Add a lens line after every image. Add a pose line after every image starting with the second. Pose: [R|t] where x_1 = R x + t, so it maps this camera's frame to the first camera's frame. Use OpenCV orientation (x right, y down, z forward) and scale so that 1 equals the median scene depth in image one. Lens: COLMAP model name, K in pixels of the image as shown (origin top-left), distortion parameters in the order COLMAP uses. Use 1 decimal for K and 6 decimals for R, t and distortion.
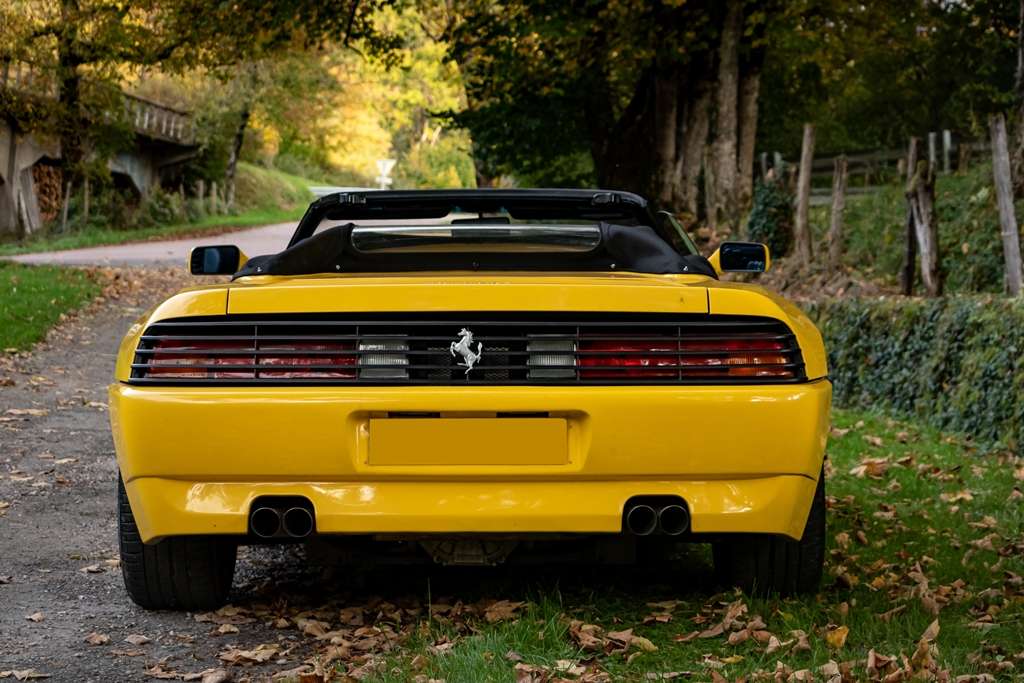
lens RADIAL K [[2477.7, 0, 512.0], [0, 2477.7, 341.5], [0, 0, 1]] dist [-0.040987, 0.476254]
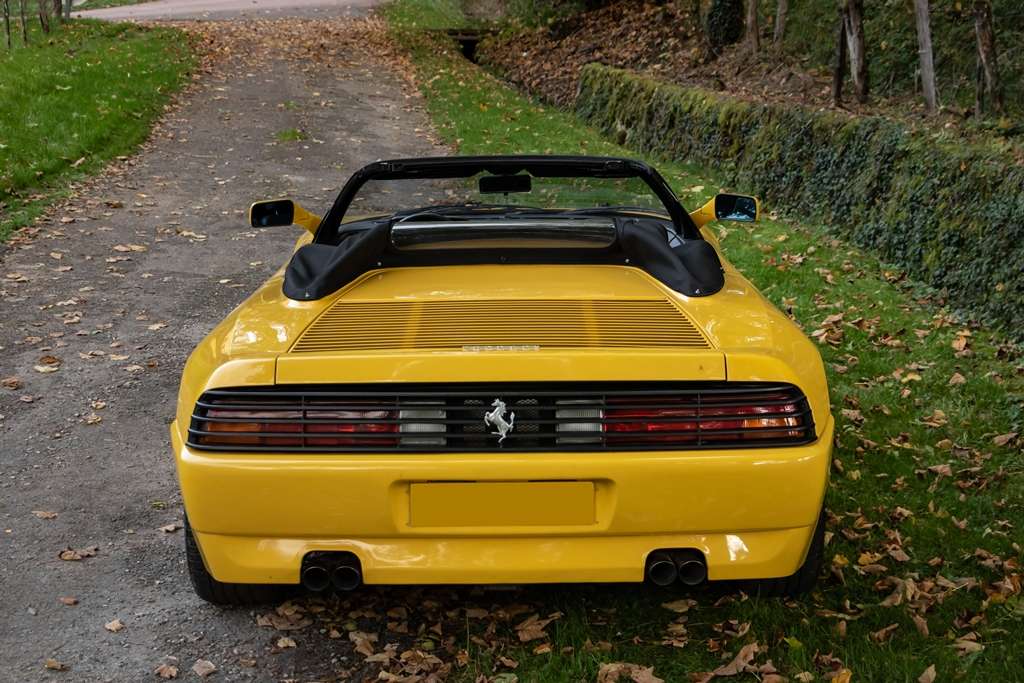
lens RADIAL K [[1805.7, 0, 512.0], [0, 1805.7, 341.5], [0, 0, 1]] dist [-0.034223, 0.267060]
pose [[0.999968, -0.007367, -0.002958, -0.006247], [0.007772, 0.984363, 0.175983, -0.098517], [0.001616, -0.176000, 0.984389, 0.140681]]
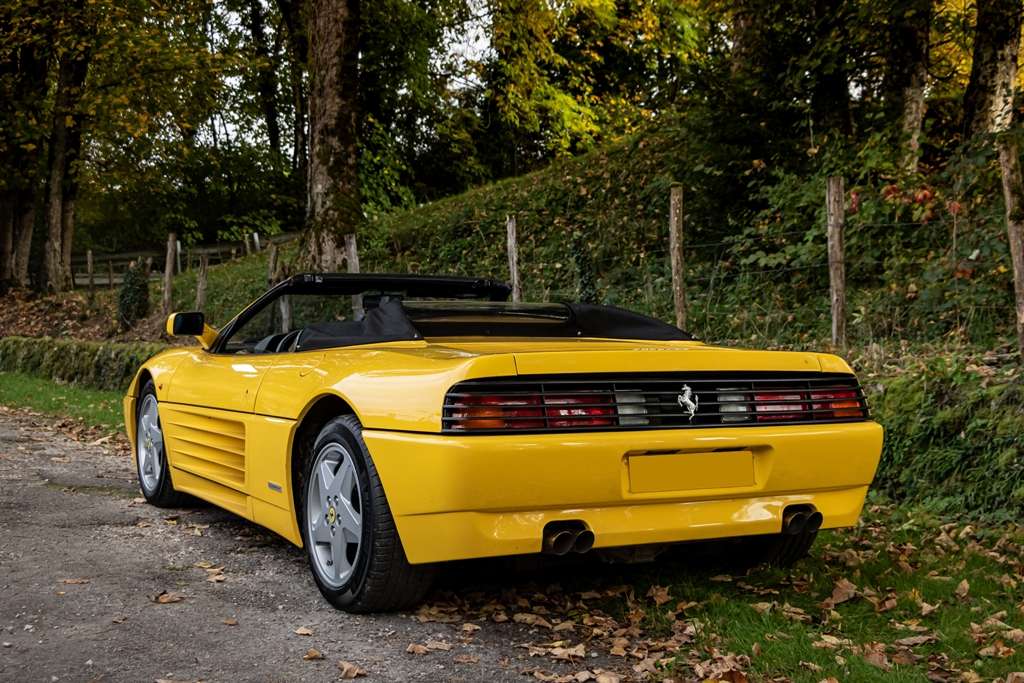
lens RADIAL K [[1399.0, 0, 511.7], [0, 1399.0, 430.1], [0, 0, 1]] dist [0.004052, 0.043063]
pose [[0.867584, -0.024488, 0.496687, -0.273288], [0.001466, 0.998908, 0.046688, -0.009078], [-0.497288, -0.039777, 0.866673, 0.242361]]
